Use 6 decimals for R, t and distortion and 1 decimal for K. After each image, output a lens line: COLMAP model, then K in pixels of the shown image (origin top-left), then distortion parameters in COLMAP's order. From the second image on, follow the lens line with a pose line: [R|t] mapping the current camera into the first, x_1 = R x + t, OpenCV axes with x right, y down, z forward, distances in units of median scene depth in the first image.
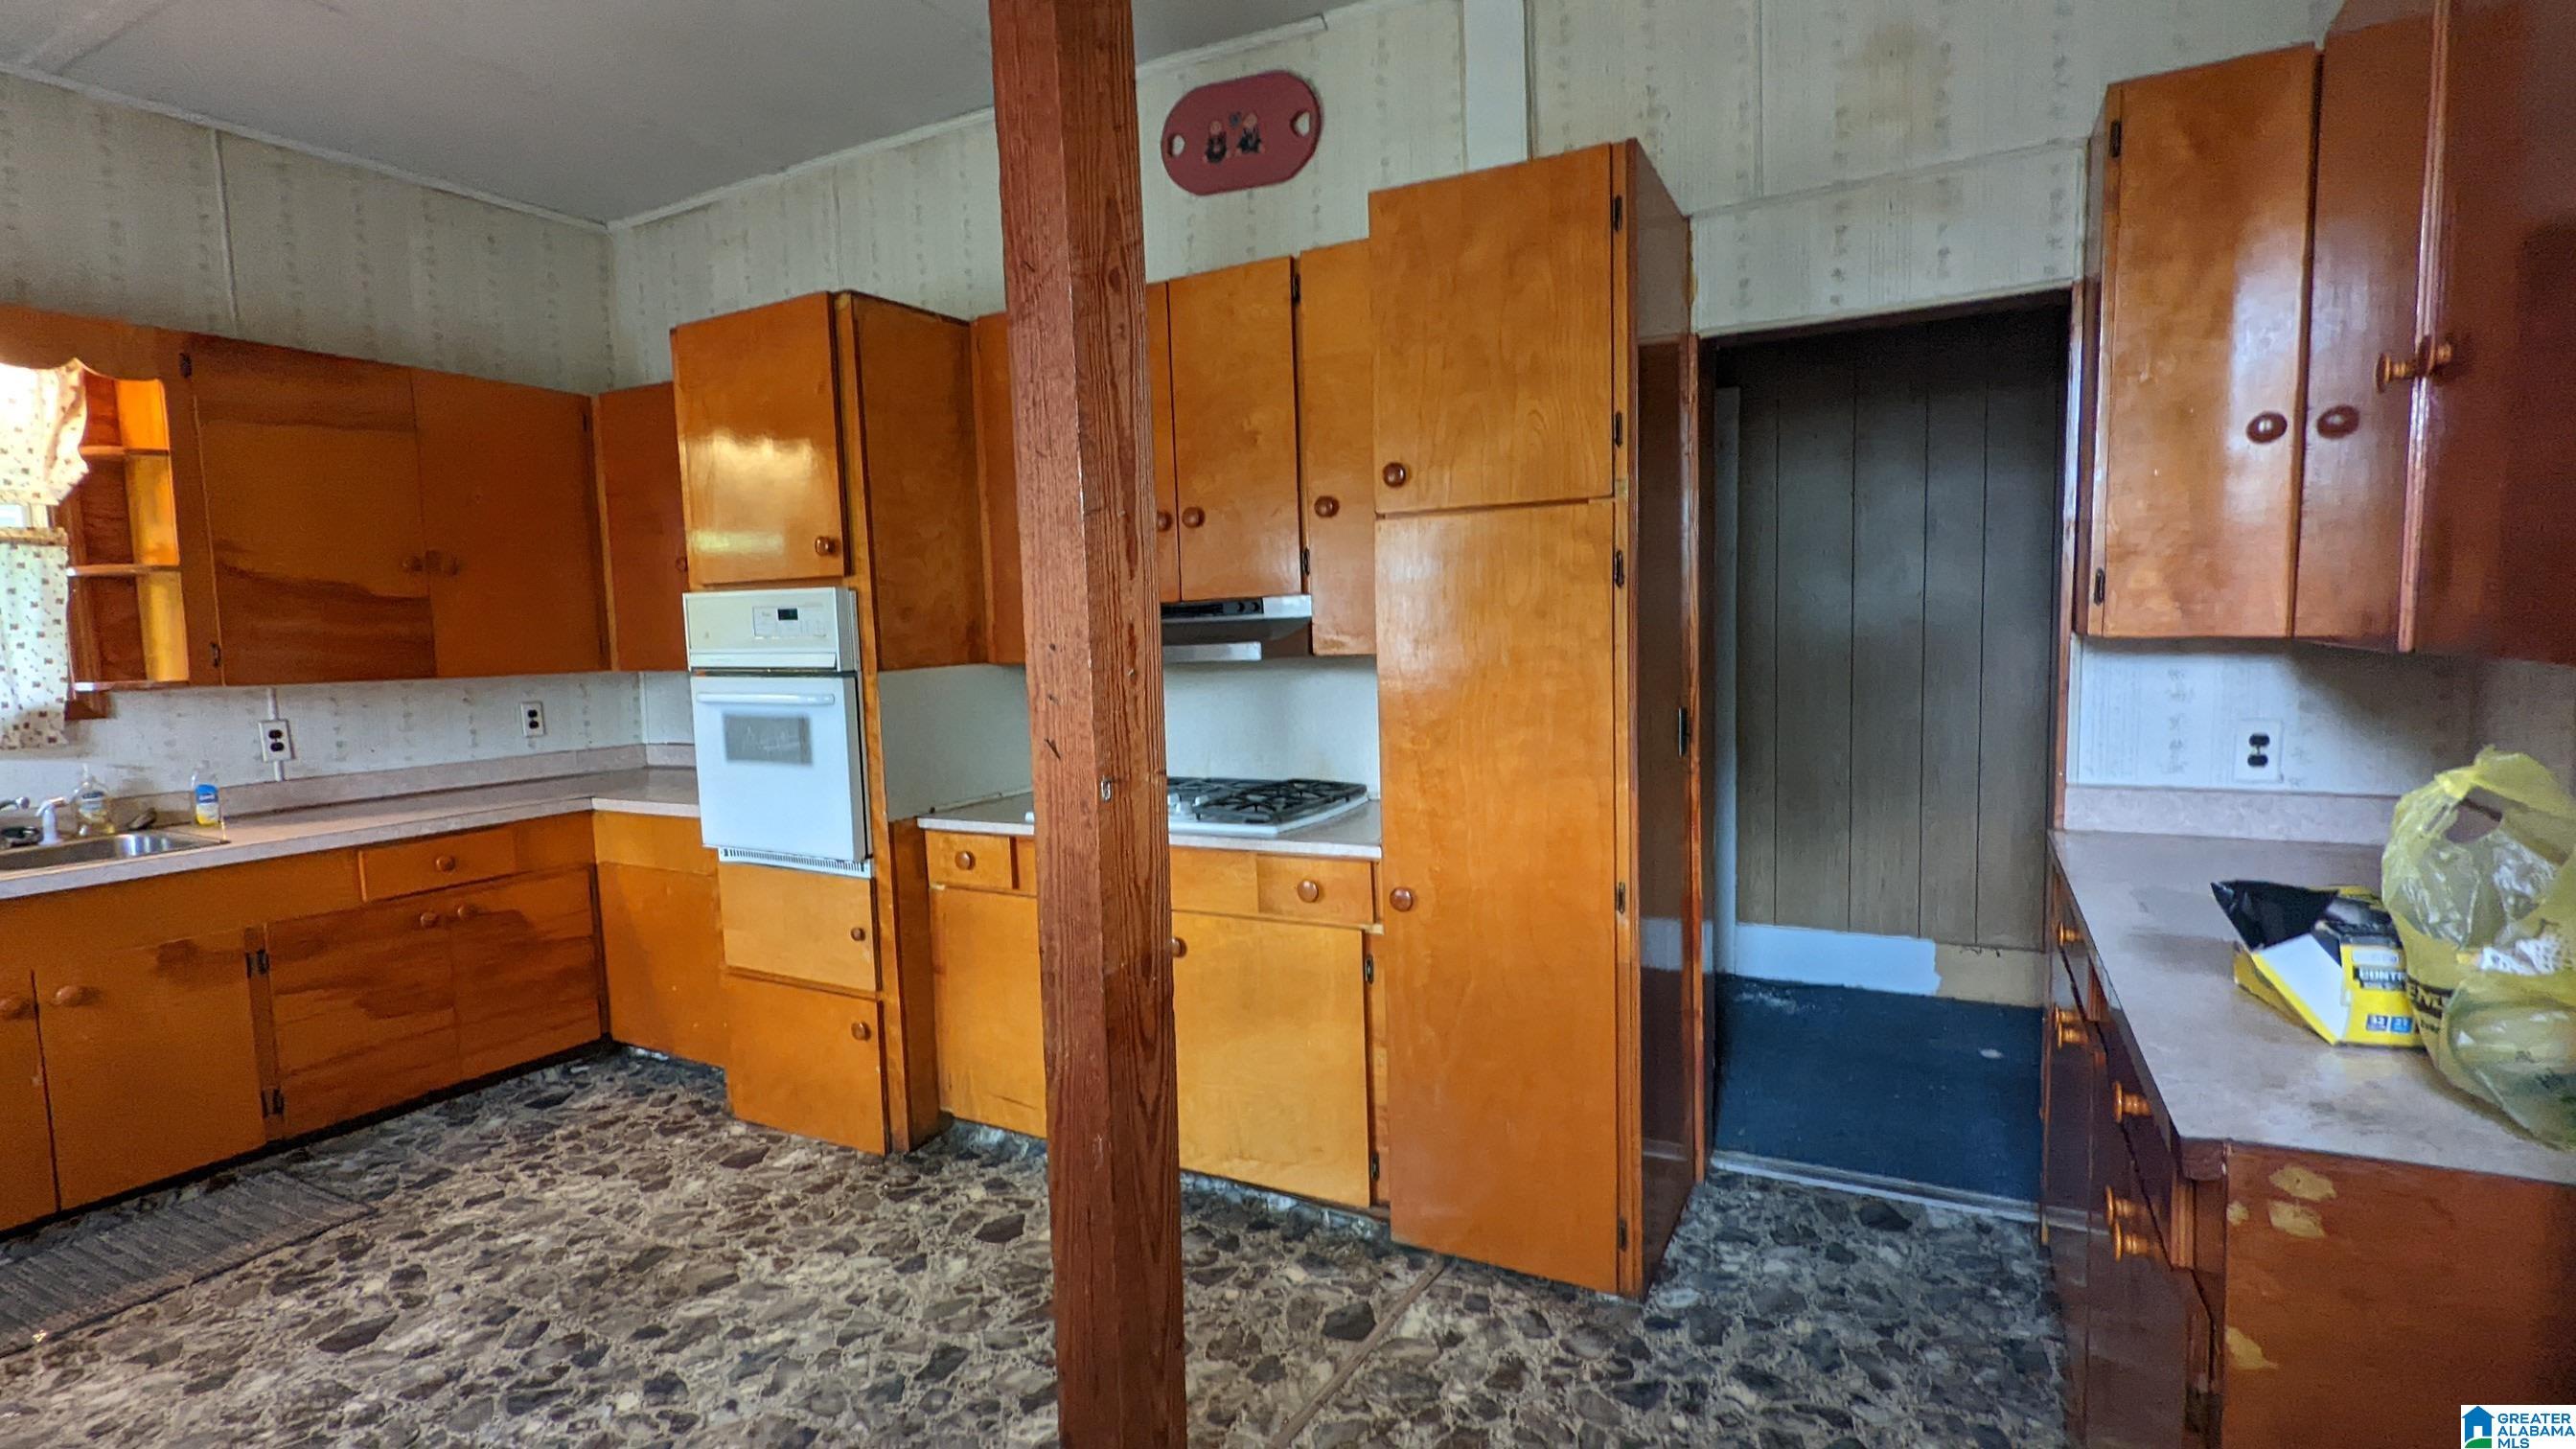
lens RADIAL K [[1213.8, 0, 1279.7], [0, 1213.8, 738.3], [0, 0, 1]] dist [0.002148, 0.003215]
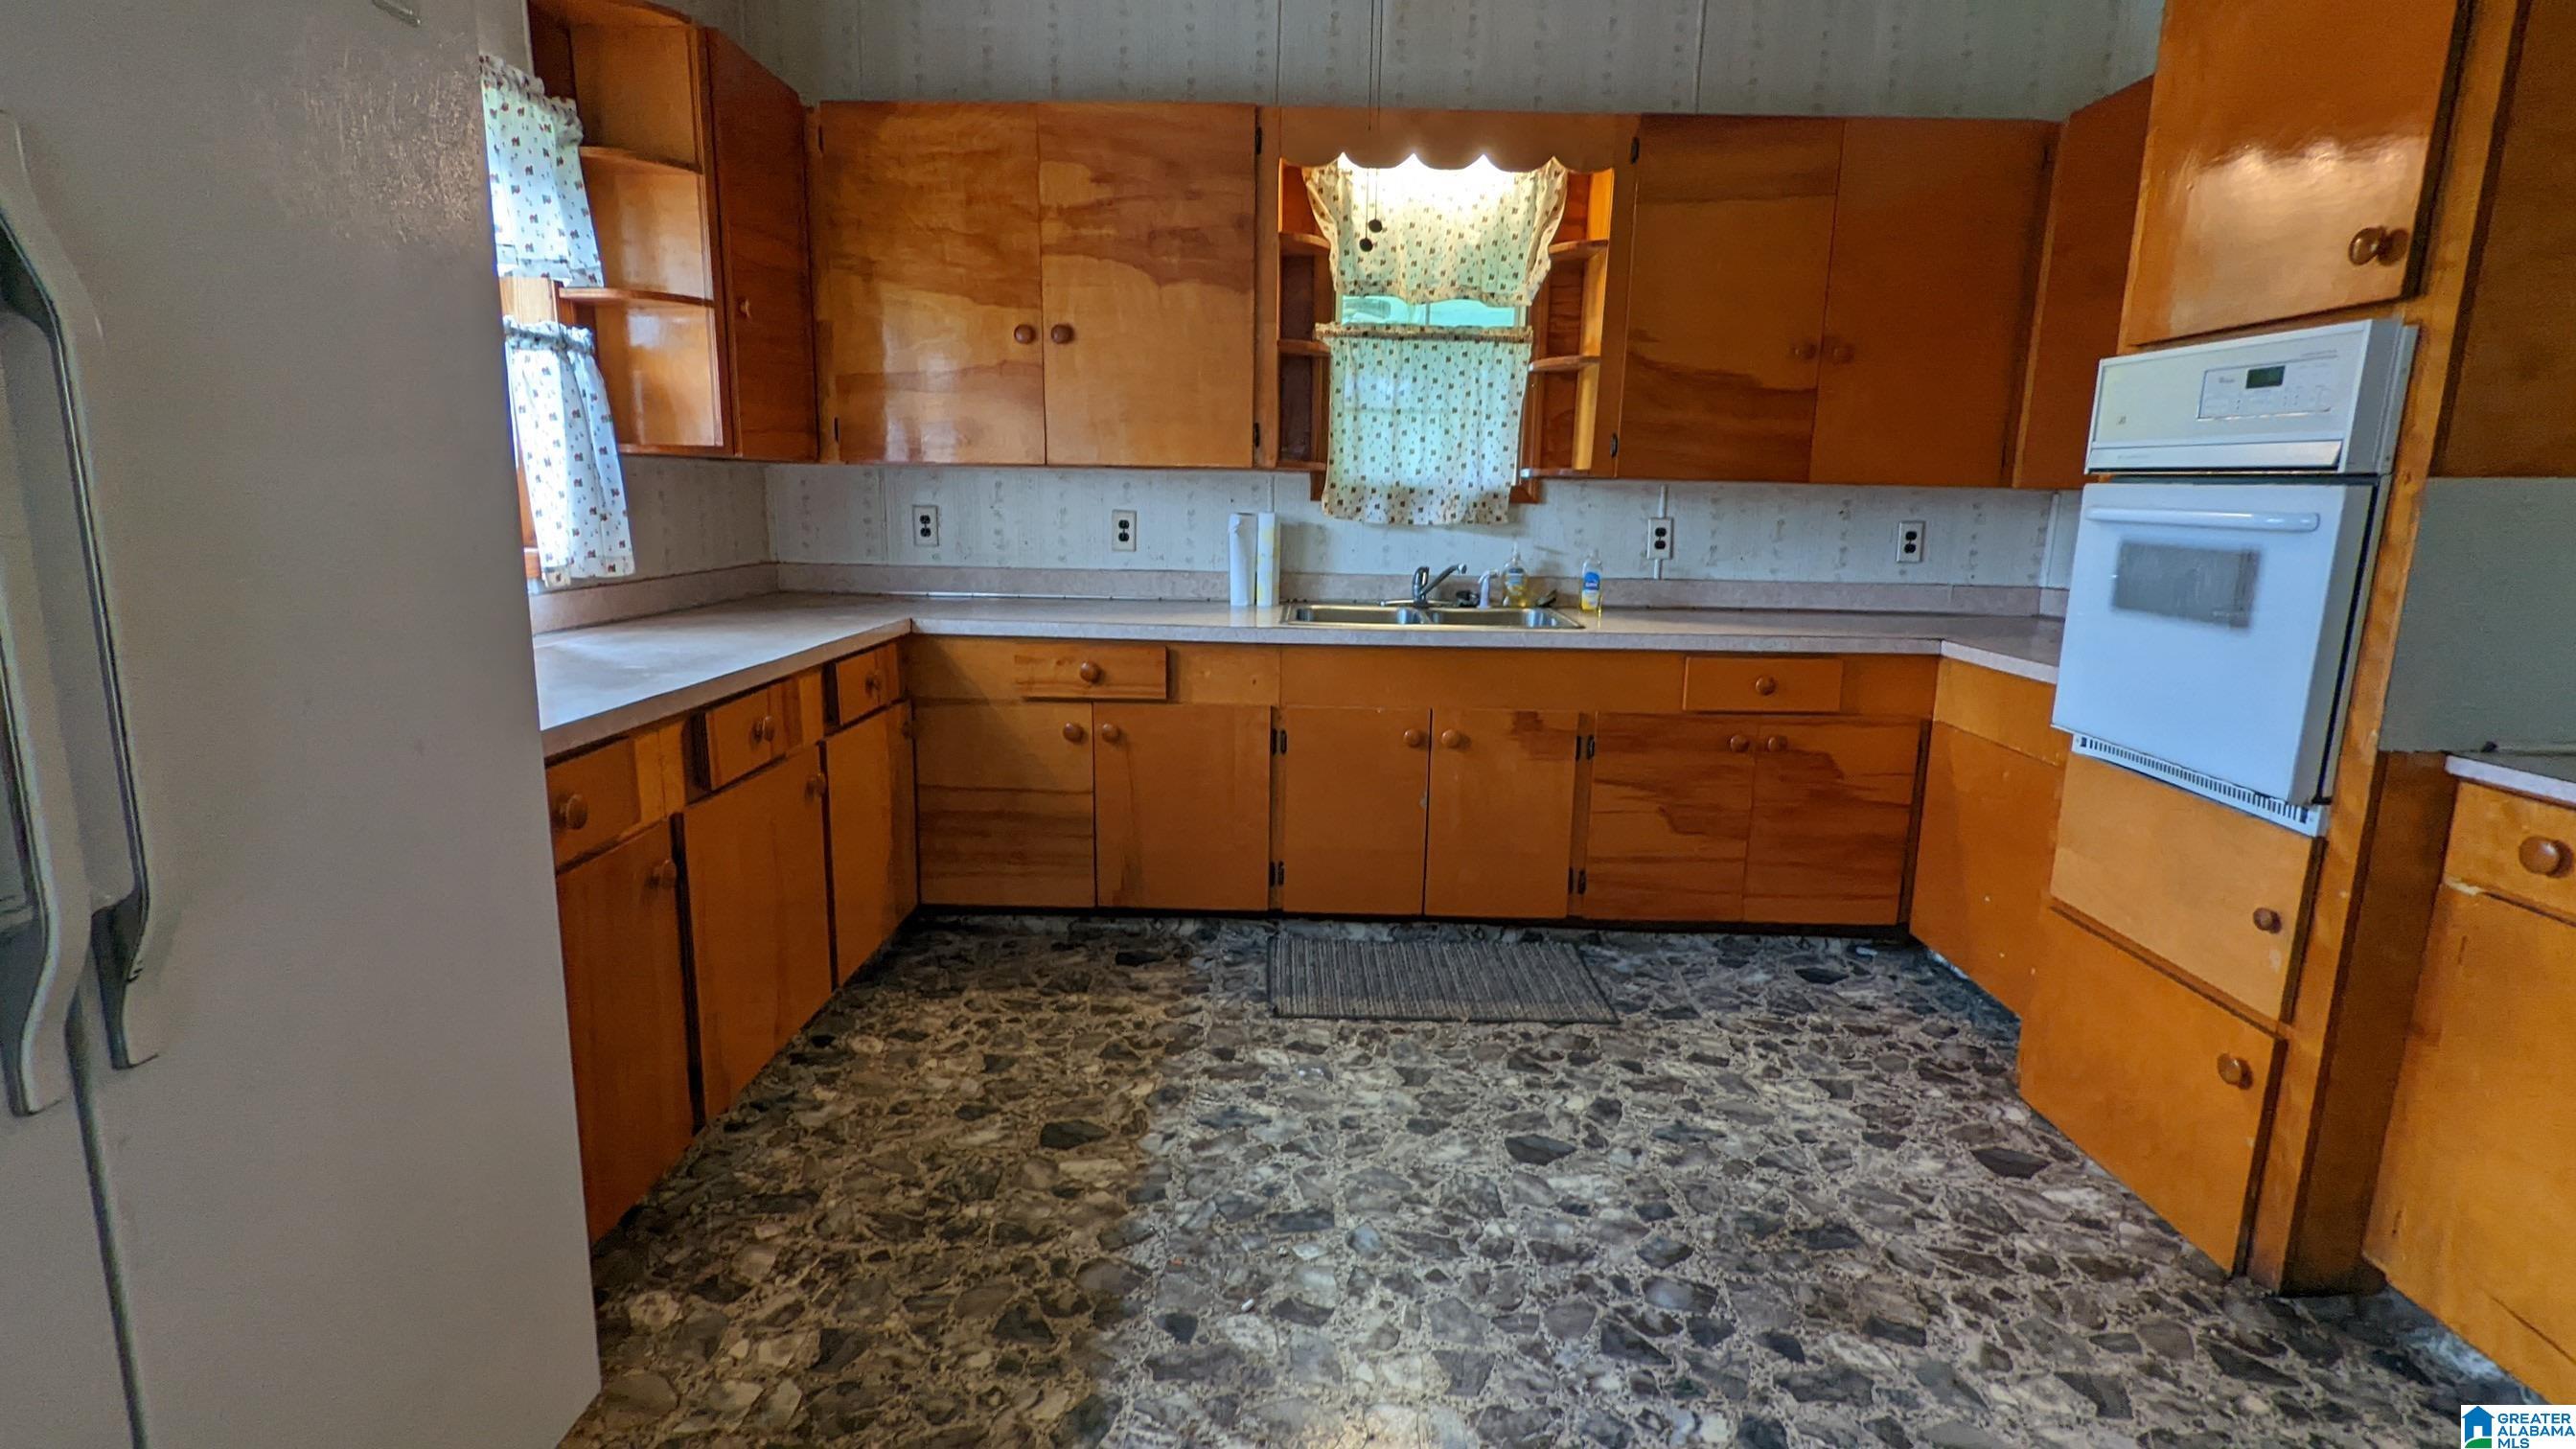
lens RADIAL K [[1213.8, 0, 1295.9], [0, 1213.8, 727.3], [0, 0, 1]] dist [0.002148, 0.003215]
pose [[0.467621, 0.205557, -0.859696, -0.073272], [-0.112462, 0.978516, 0.172795, 0.017564], [0.876745, 0.015881, 0.480693, 0.285834]]
